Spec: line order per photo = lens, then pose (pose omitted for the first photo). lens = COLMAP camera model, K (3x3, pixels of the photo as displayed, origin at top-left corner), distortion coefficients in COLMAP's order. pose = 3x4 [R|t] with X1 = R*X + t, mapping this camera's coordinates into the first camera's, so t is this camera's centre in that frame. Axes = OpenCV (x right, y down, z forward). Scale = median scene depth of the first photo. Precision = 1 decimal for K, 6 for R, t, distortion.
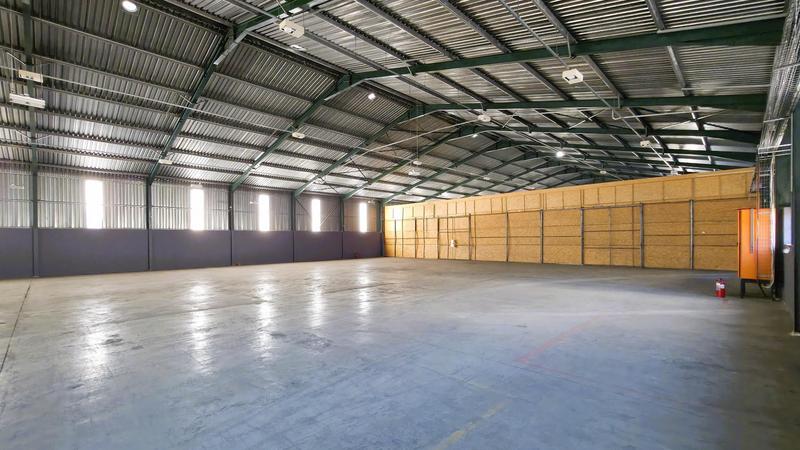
lens RADIAL K [[327.2, 0, 393.4], [0, 327.2, 246.9], [0, 0, 1]] dist [0.000938, -0.000734]
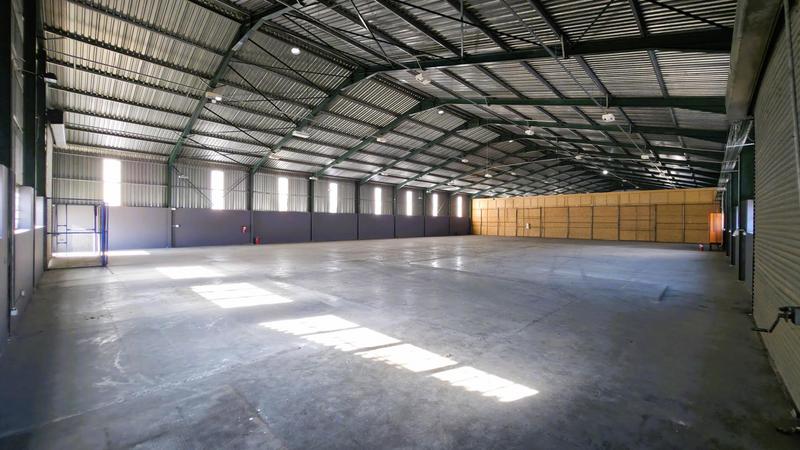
lens RADIAL K [[327.2, 0, 398.3], [0, 327.2, 224.8], [0, 0, 1]] dist [0.000938, -0.000734]
pose [[0.998497, 0.017828, 0.051826, -0.259225], [-0.017086, 0.999746, -0.014723, 0.008419], [-0.052075, 0.013815, 0.998548, -0.246712]]
